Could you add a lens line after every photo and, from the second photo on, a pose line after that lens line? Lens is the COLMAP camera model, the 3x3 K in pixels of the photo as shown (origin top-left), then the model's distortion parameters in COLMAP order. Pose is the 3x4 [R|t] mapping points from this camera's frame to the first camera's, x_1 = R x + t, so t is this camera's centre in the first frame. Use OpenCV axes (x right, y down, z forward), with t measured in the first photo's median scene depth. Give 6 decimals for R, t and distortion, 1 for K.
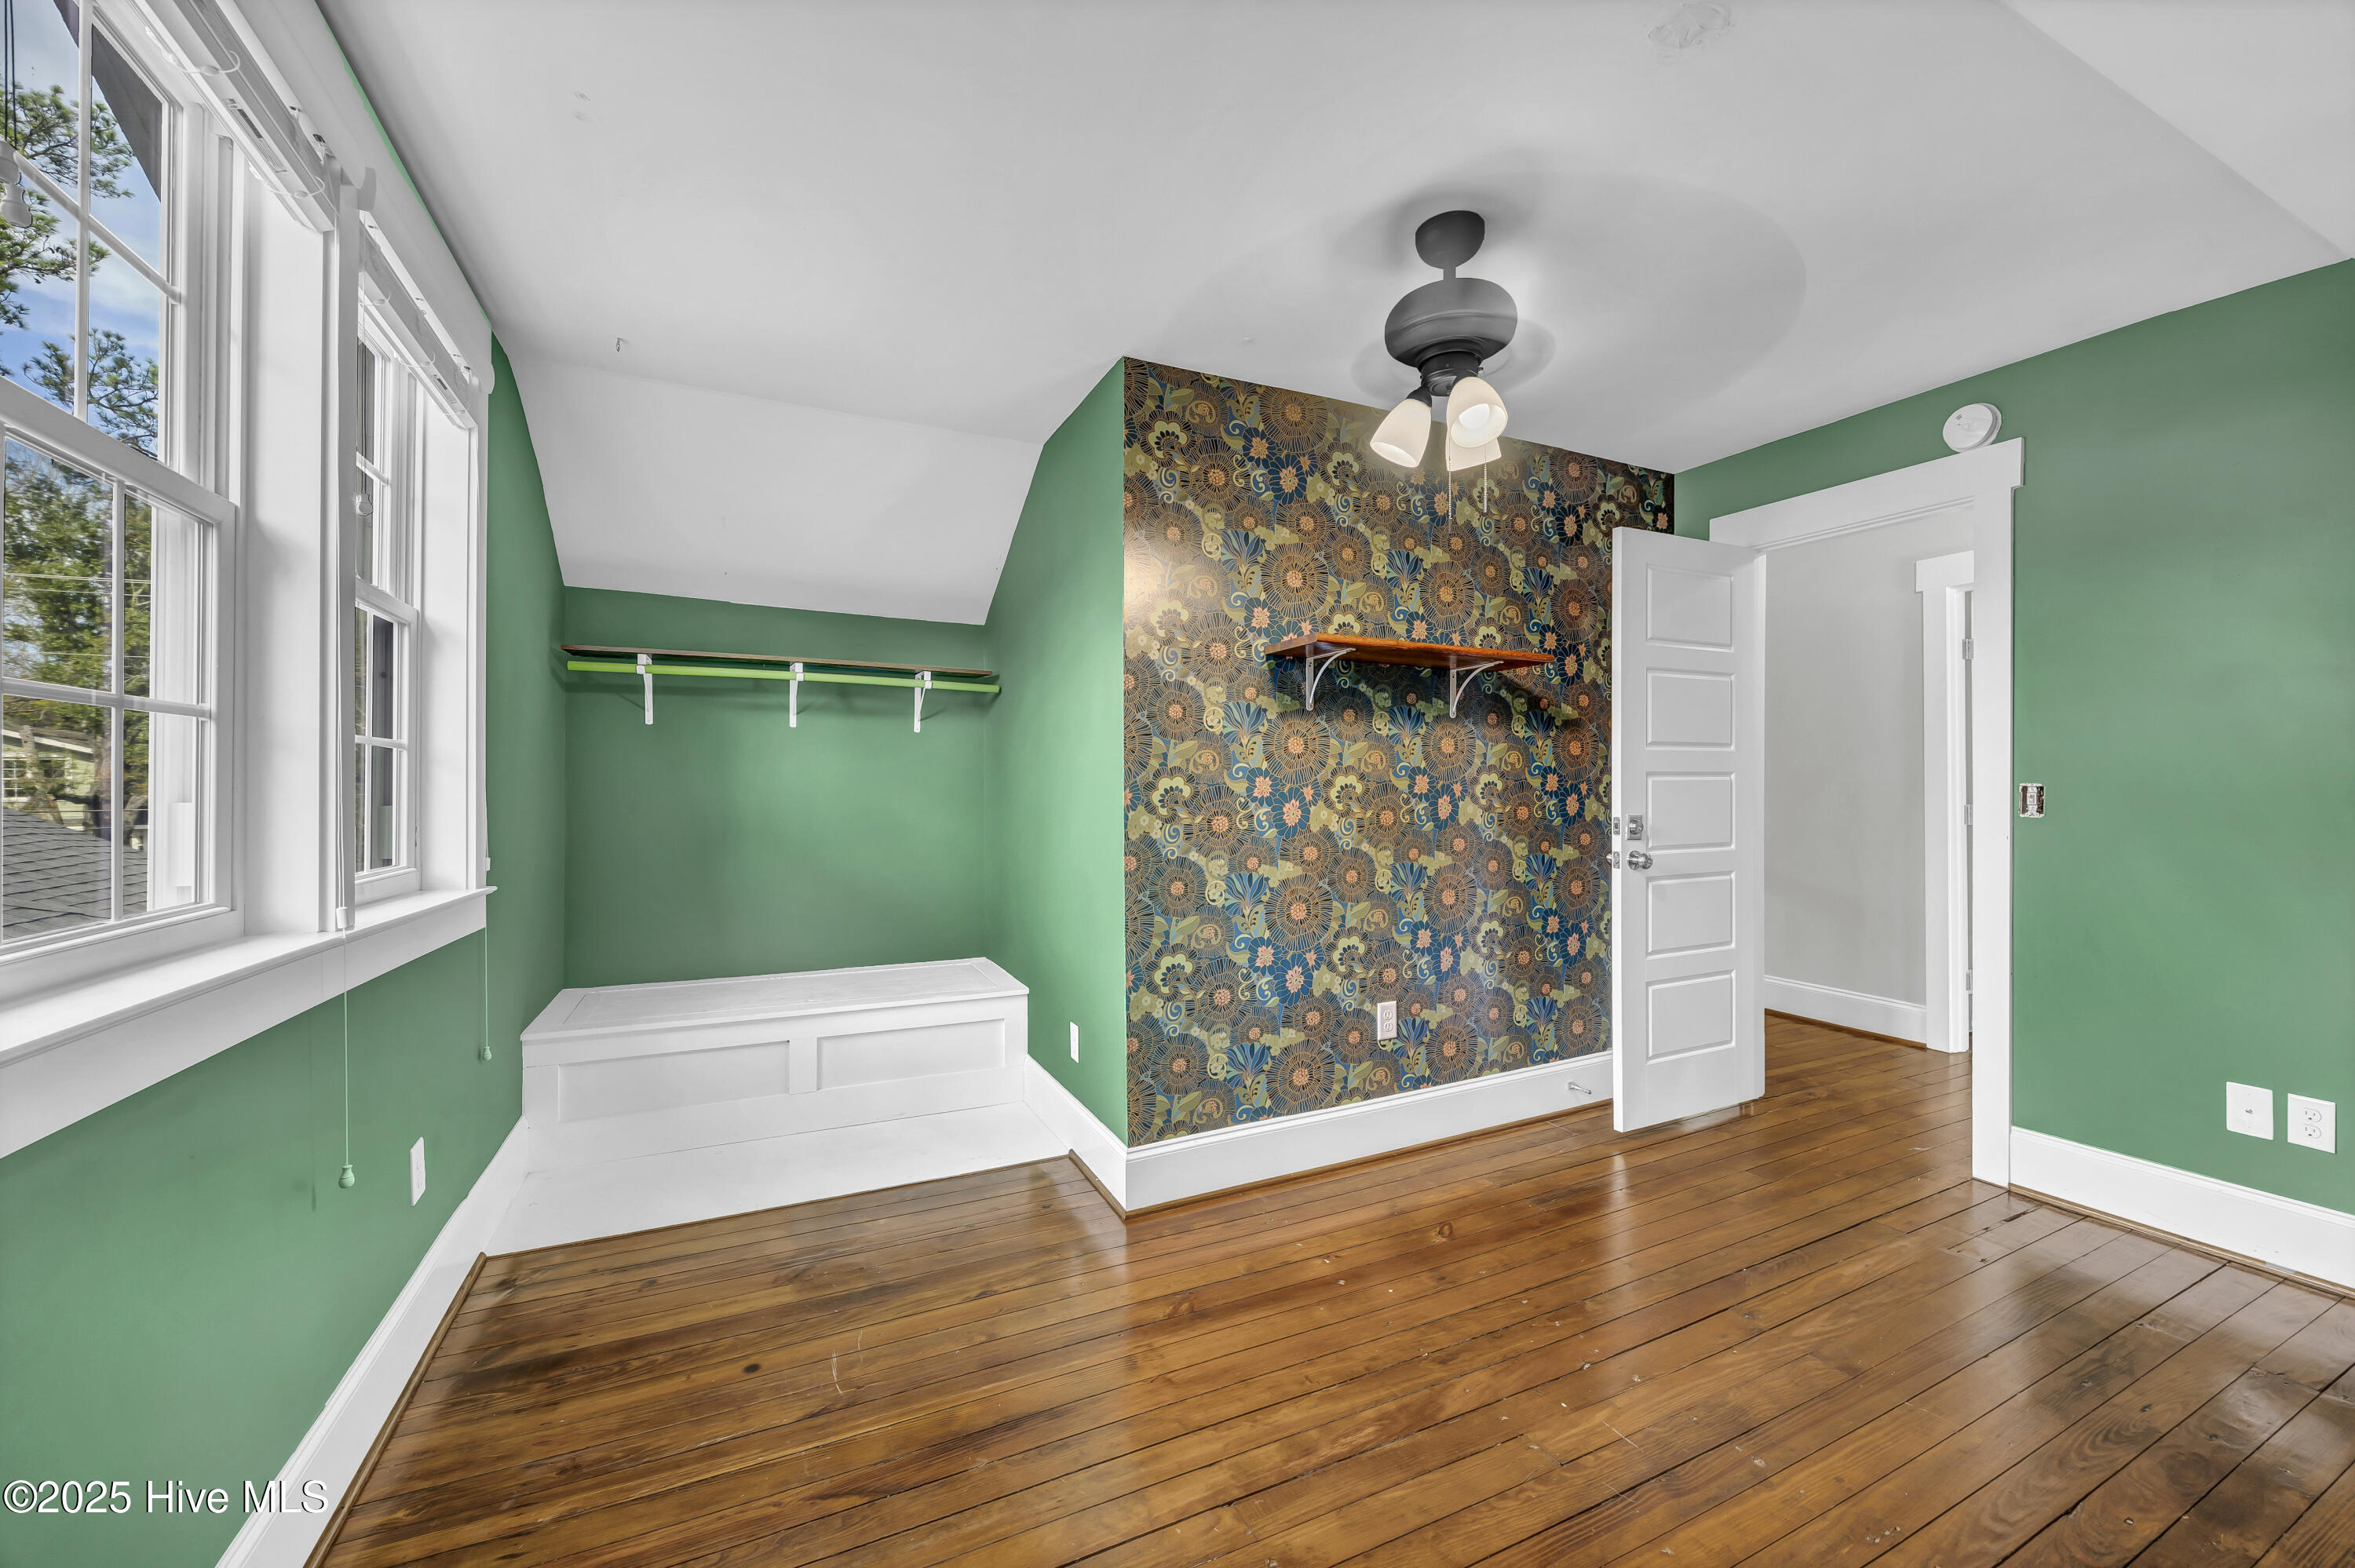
lens RADIAL K [[914.9, 0, 1188.1], [0, 914.9, 785.6], [0, 0, 1]] dist [-0.000589, 0.000001]
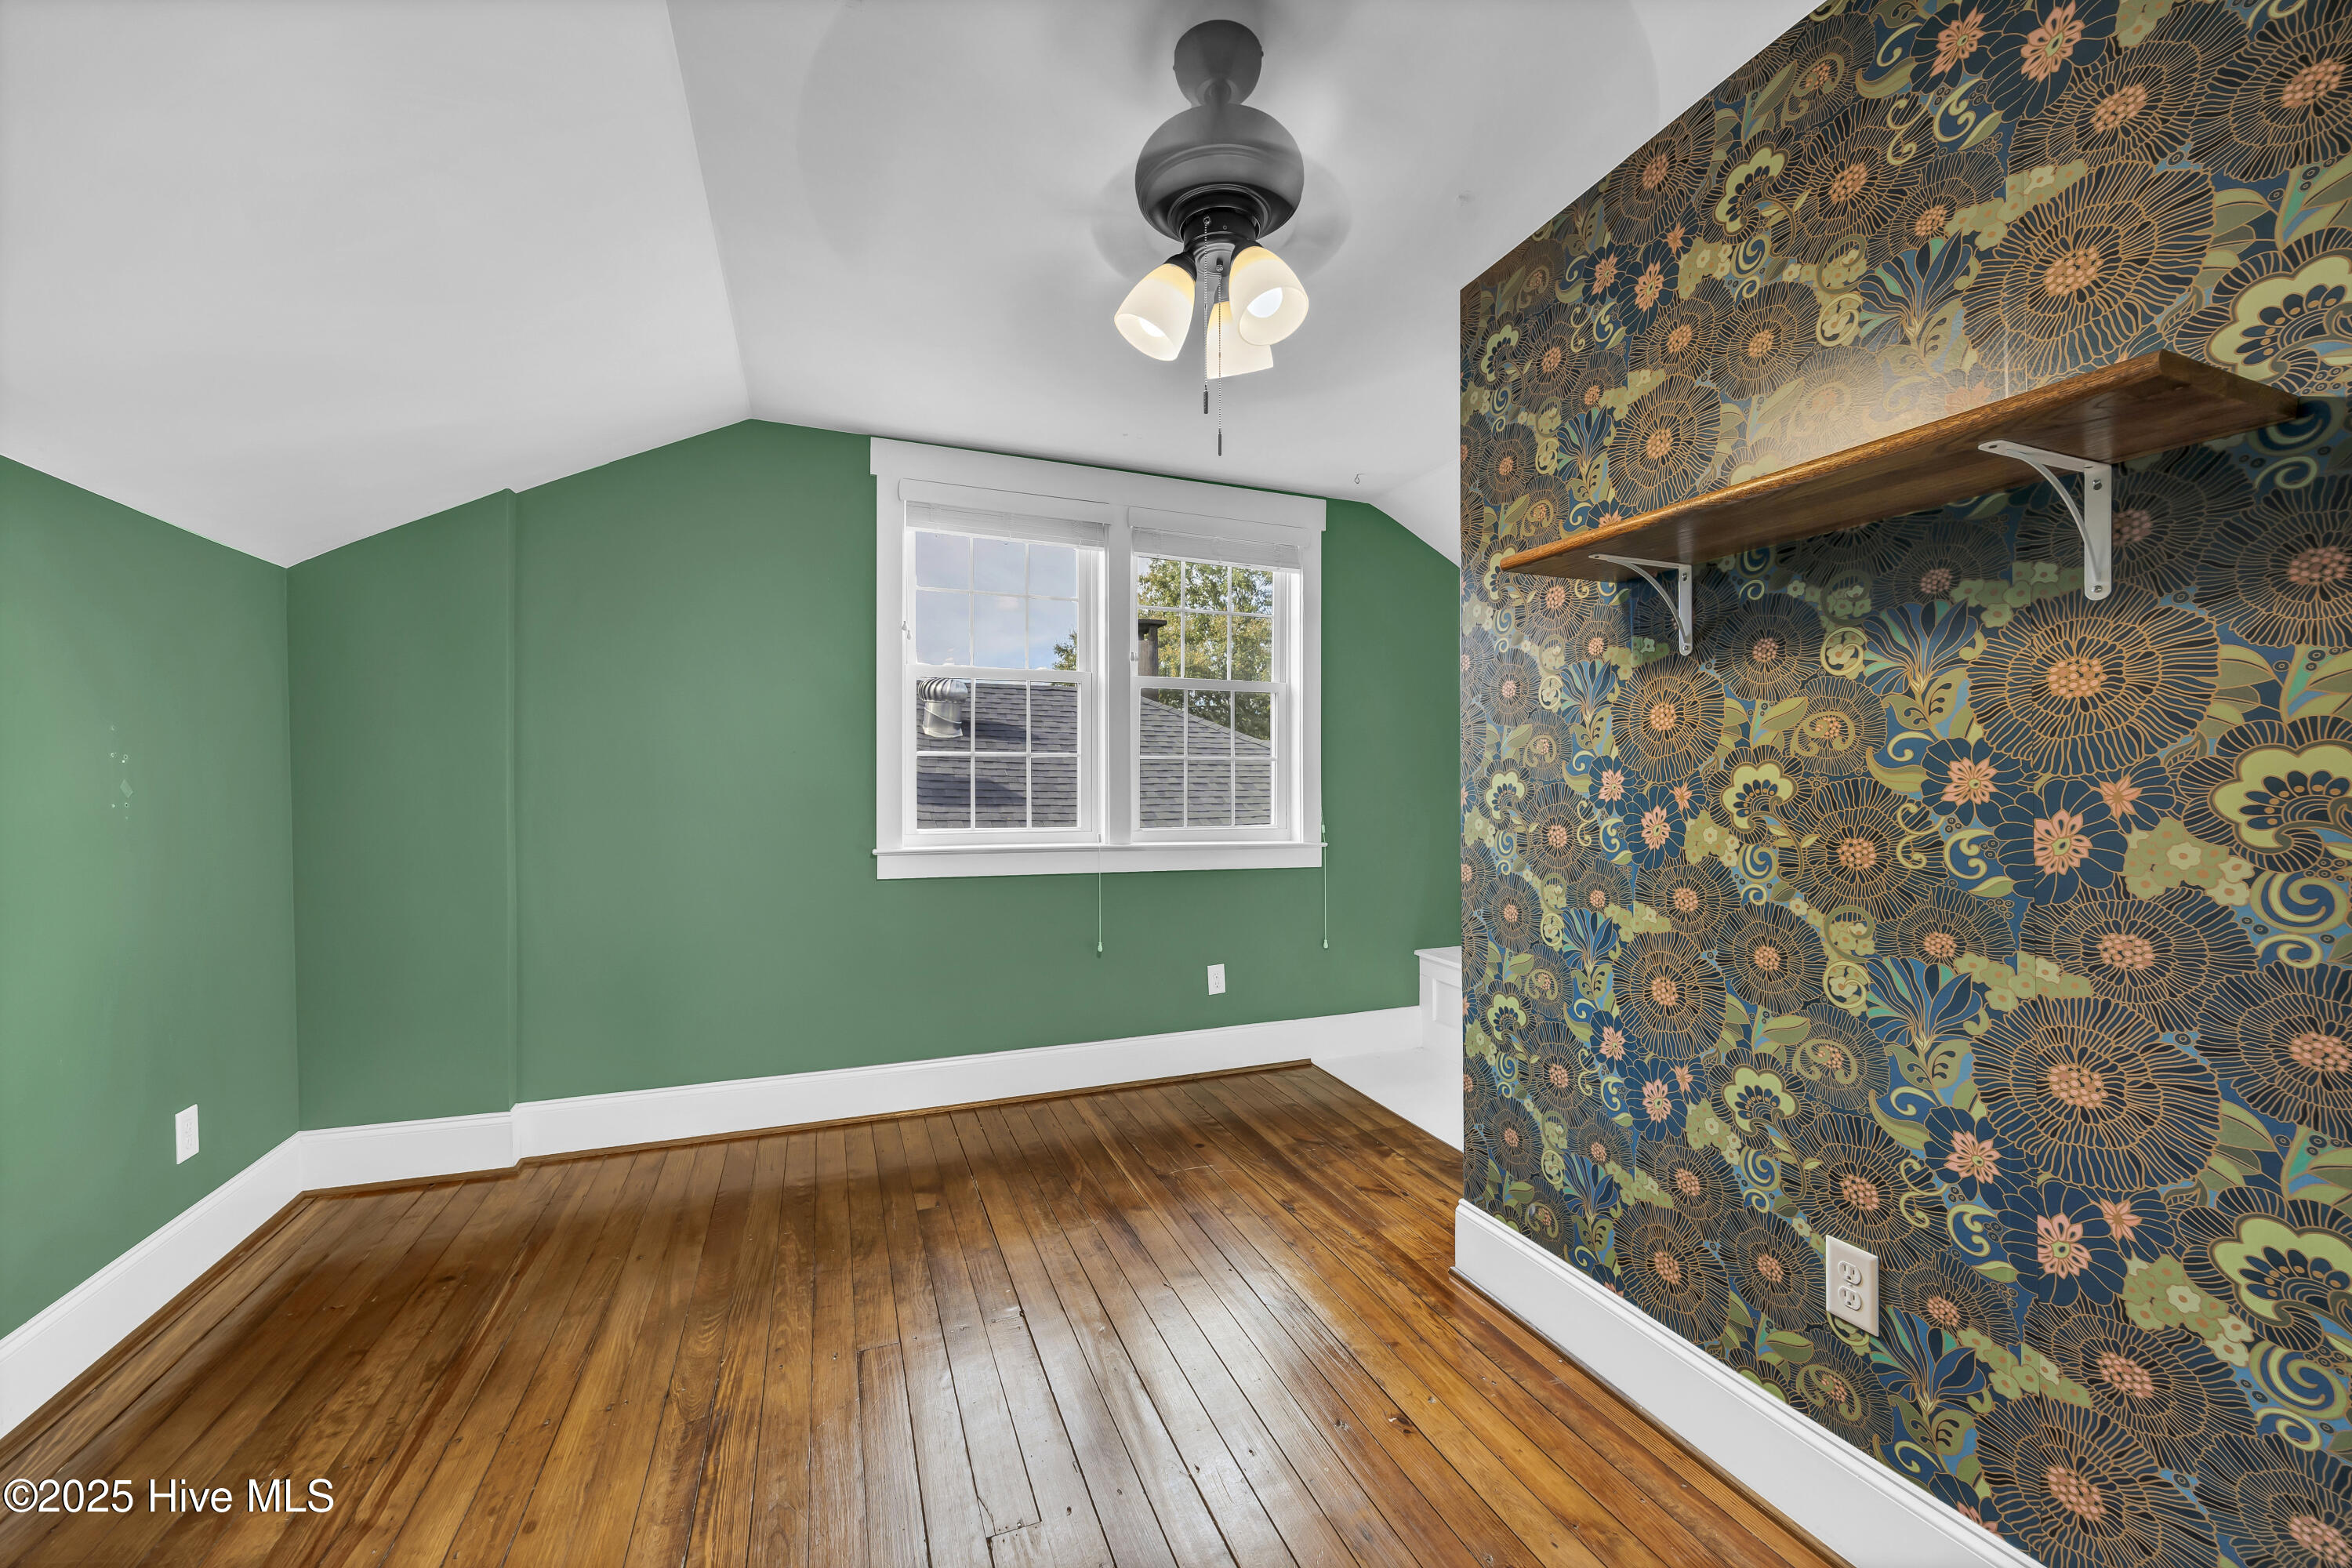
lens RADIAL K [[913.8, 0, 1186.6], [0, 913.8, 785.6], [0, 0, 1]] dist [-0.000589, 0.000001]
pose [[-0.074001, 0.006453, -0.997237, 0.735252], [-0.000020, 0.999979, 0.006472, -0.002529], [0.997258, 0.000499, -0.073999, 0.720395]]
